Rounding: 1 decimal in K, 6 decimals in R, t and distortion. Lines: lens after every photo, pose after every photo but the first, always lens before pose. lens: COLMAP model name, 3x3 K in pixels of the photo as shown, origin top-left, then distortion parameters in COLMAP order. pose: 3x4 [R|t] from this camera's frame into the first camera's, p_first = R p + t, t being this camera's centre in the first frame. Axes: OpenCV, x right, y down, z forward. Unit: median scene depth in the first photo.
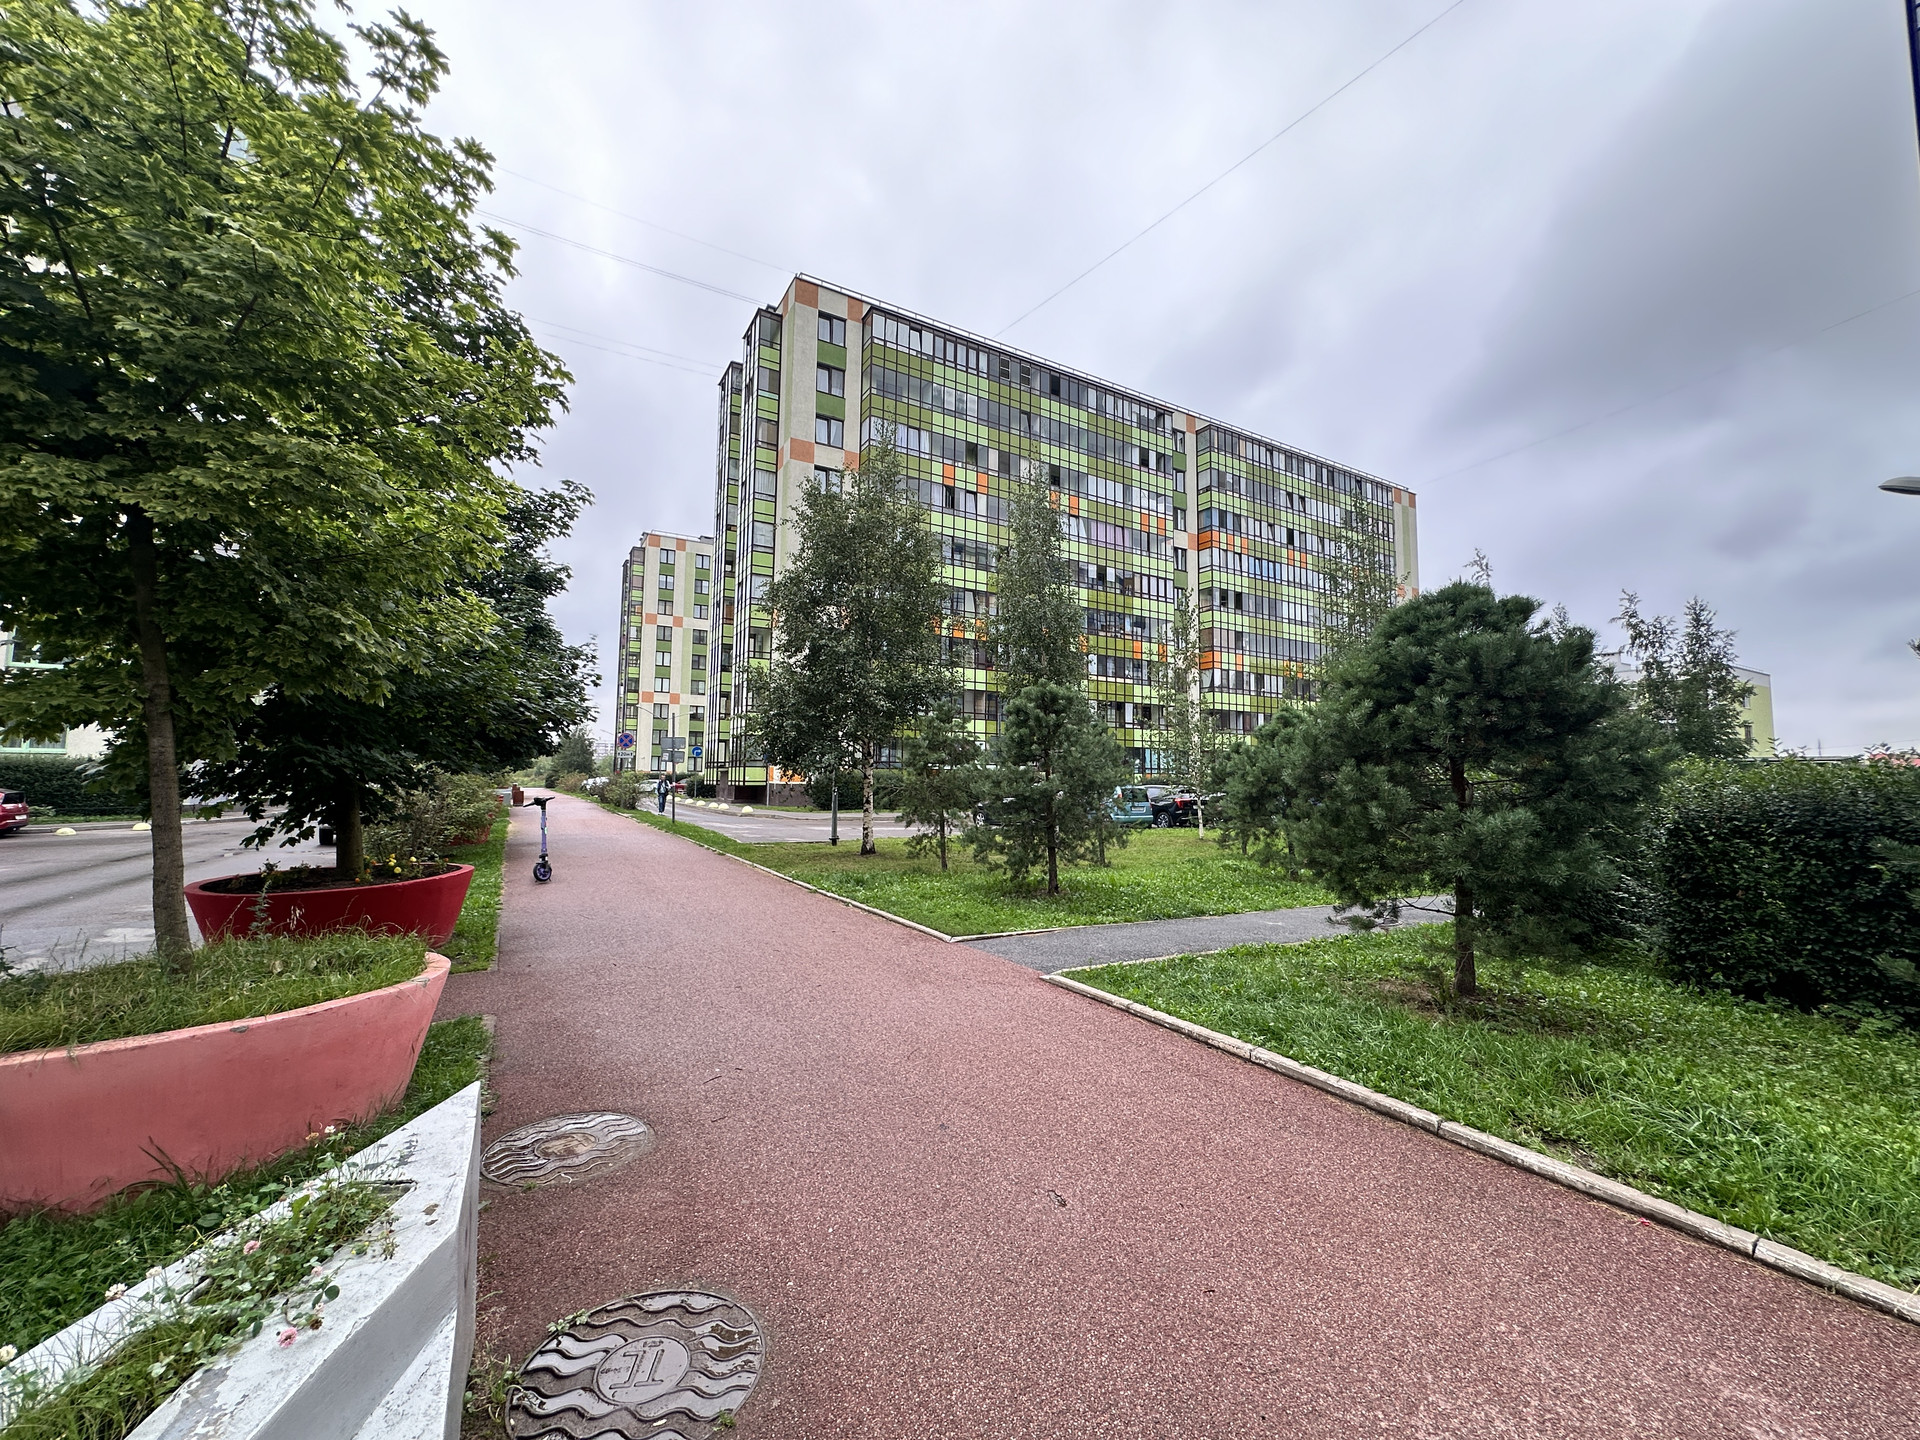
lens RADIAL K [[774.9, 0, 967.4], [0, 774.9, 719.6], [0, 0, 1]] dist [-0.005750, 0.000765]
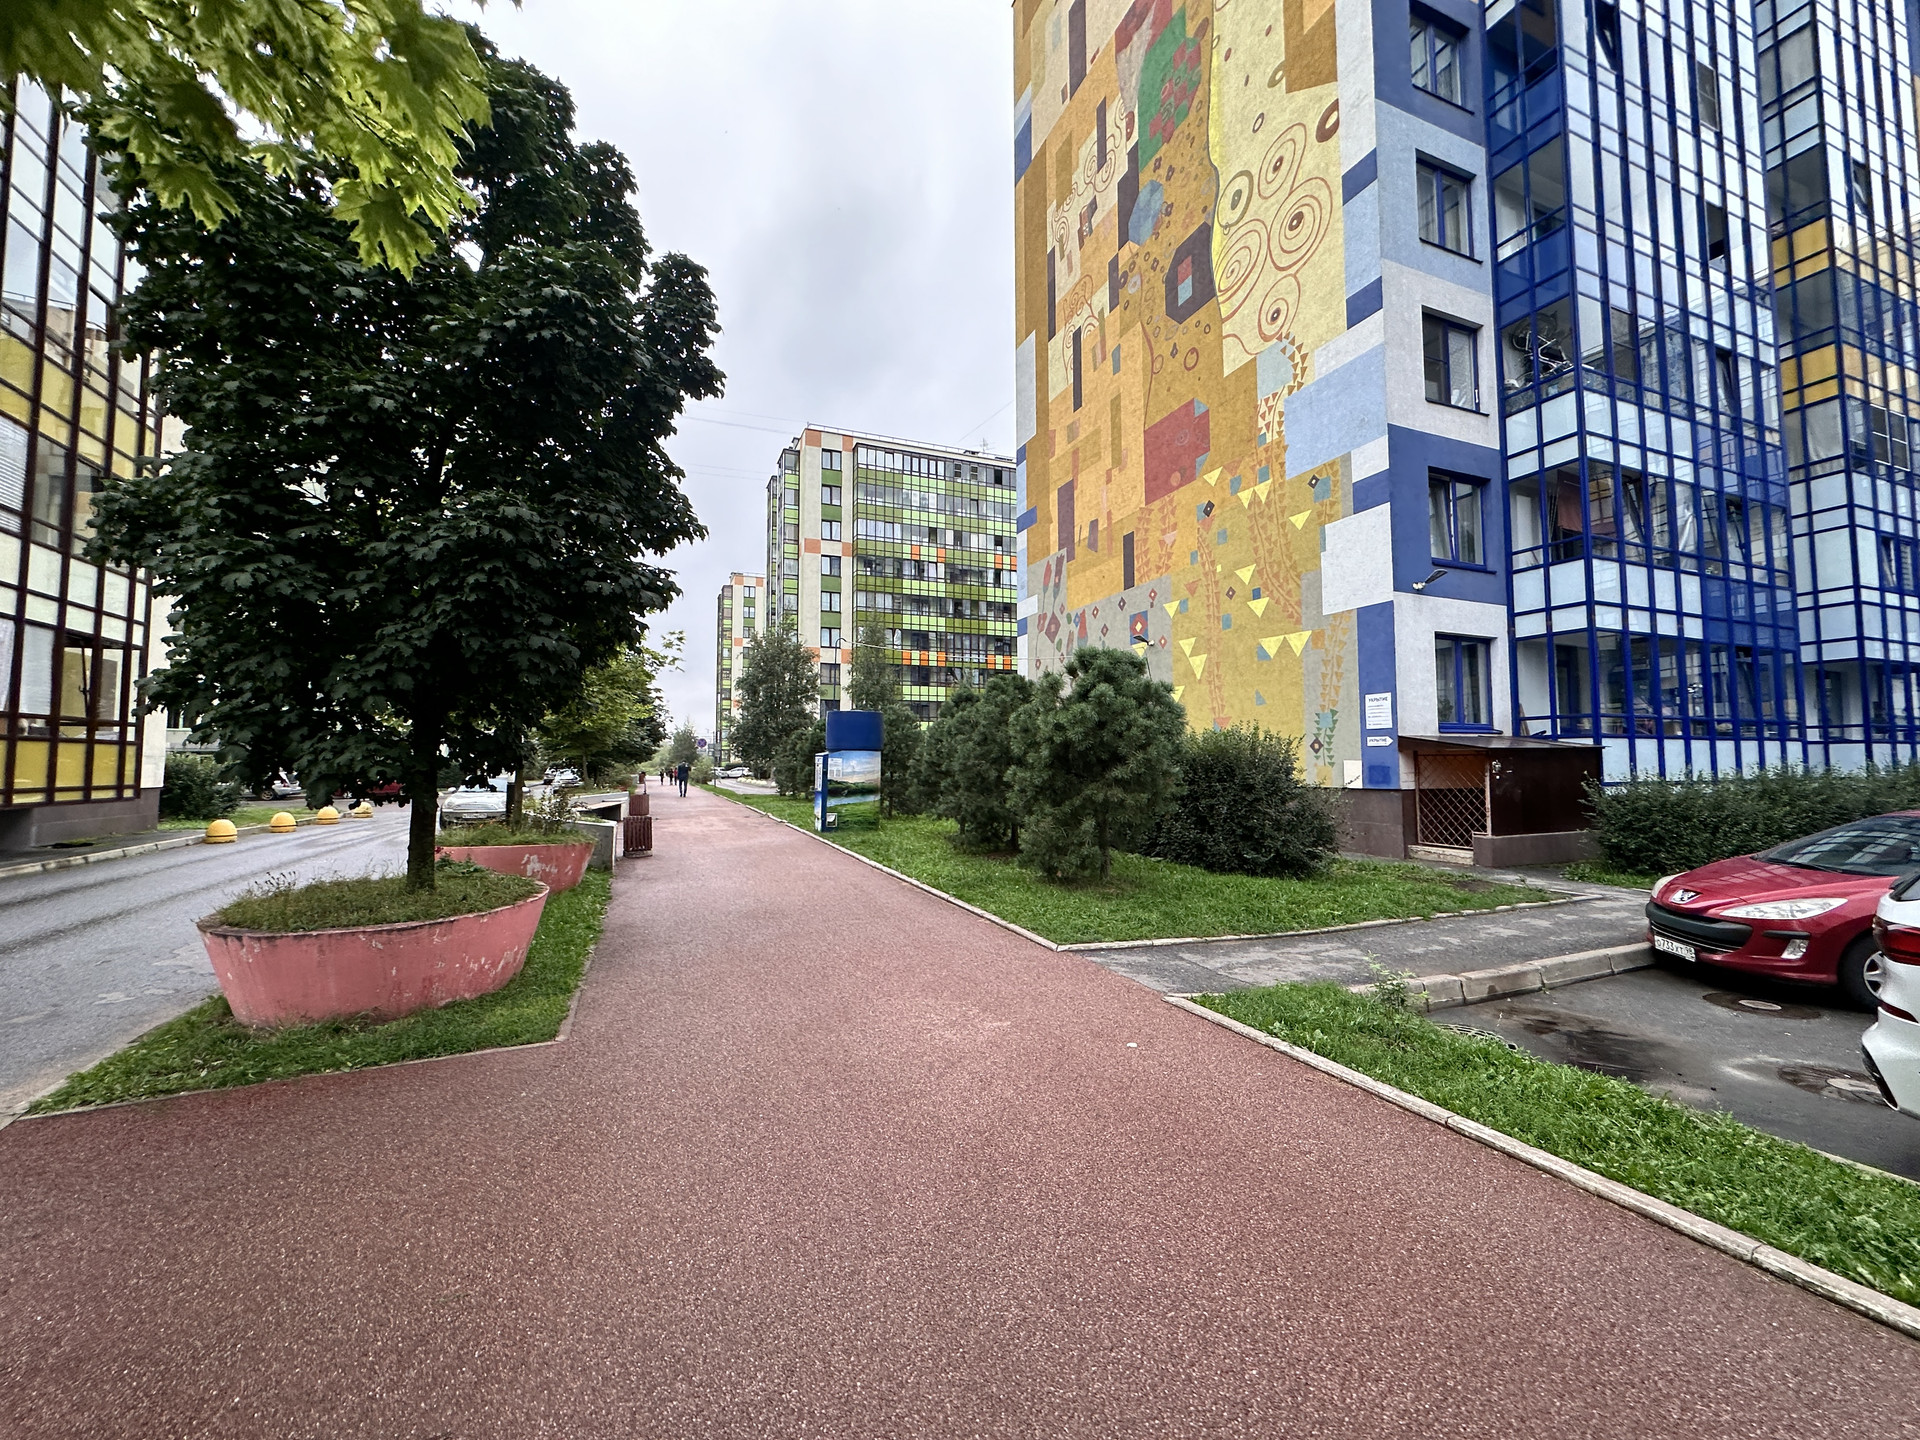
lens RADIAL K [[774.9, 0, 967.4], [0, 774.9, 719.6], [0, 0, 1]] dist [-0.005750, 0.000765]
pose [[0.990801, -0.024118, -0.133158, 0.231966], [0.026588, 0.999505, 0.016807, -0.024401], [0.132686, -0.020192, 0.990952, -0.380758]]
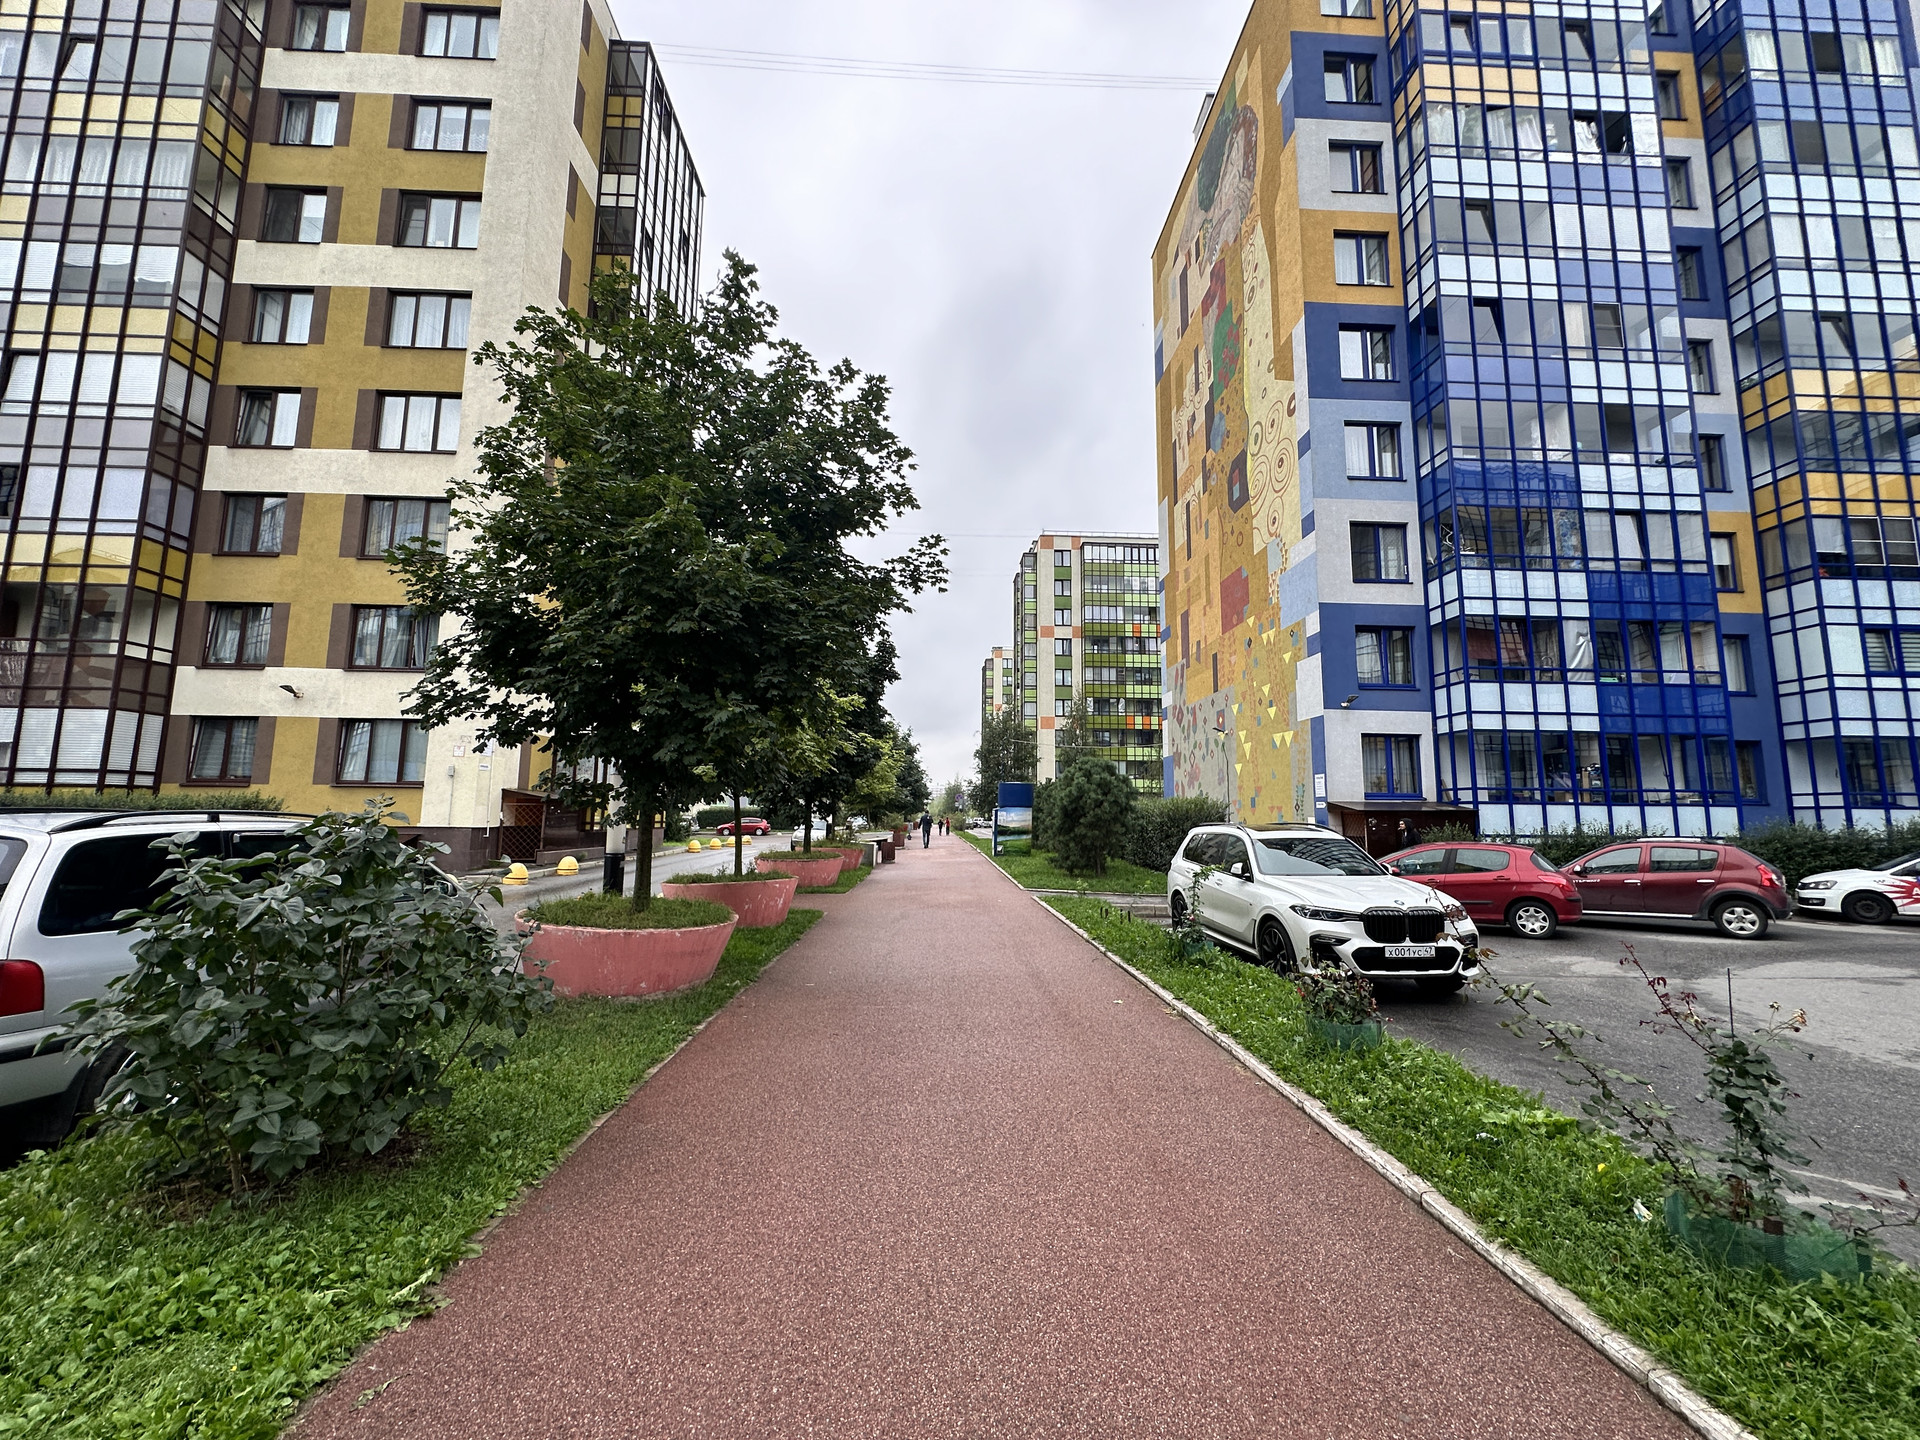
lens RADIAL K [[774.9, 0, 967.4], [0, 774.9, 719.6], [0, 0, 1]] dist [-0.005750, 0.000765]
pose [[0.886360, -0.060661, -0.459006, 0.362182], [0.036326, 0.997435, -0.061671, -0.035611], [0.461570, 0.037989, 0.886290, -0.553620]]
